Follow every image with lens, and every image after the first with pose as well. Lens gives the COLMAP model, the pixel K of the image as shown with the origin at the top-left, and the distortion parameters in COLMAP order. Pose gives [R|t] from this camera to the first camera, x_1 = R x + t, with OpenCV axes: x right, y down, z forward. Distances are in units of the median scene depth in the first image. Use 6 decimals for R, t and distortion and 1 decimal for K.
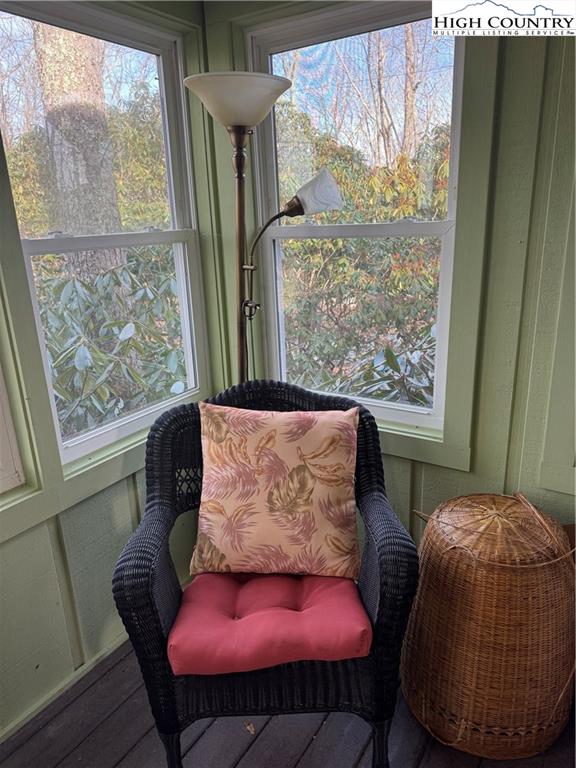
lens RADIAL K [[554.9, 0, 288.0], [0, 554.9, 384.0], [0, 0, 1]] dist [0.097937, 0.000187]
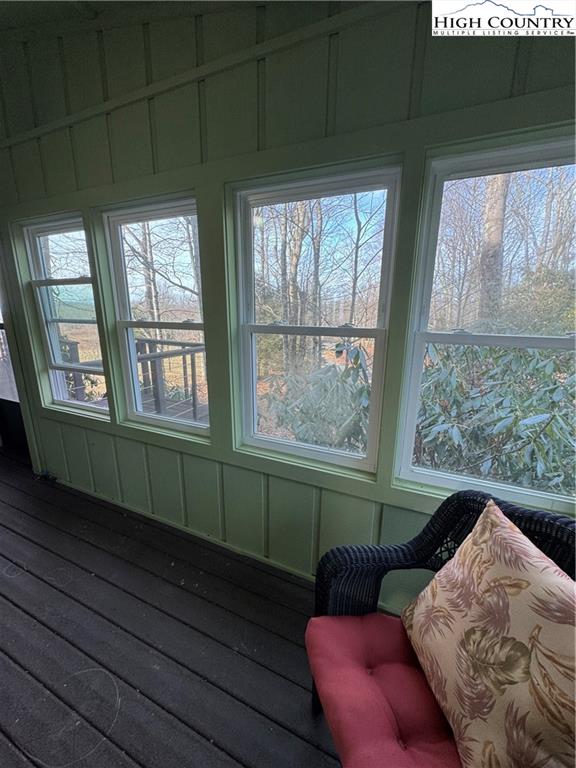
lens RADIAL K [[302.9, 0, 288.0], [0, 302.9, 384.0], [0, 0, 1]] dist [-0.005853, -0.000053]
pose [[0.152647, 0.269142, -0.950927, 0.273231], [-0.315056, 0.925252, 0.211301, -0.176859], [0.936717, 0.267341, 0.226032, 0.493679]]
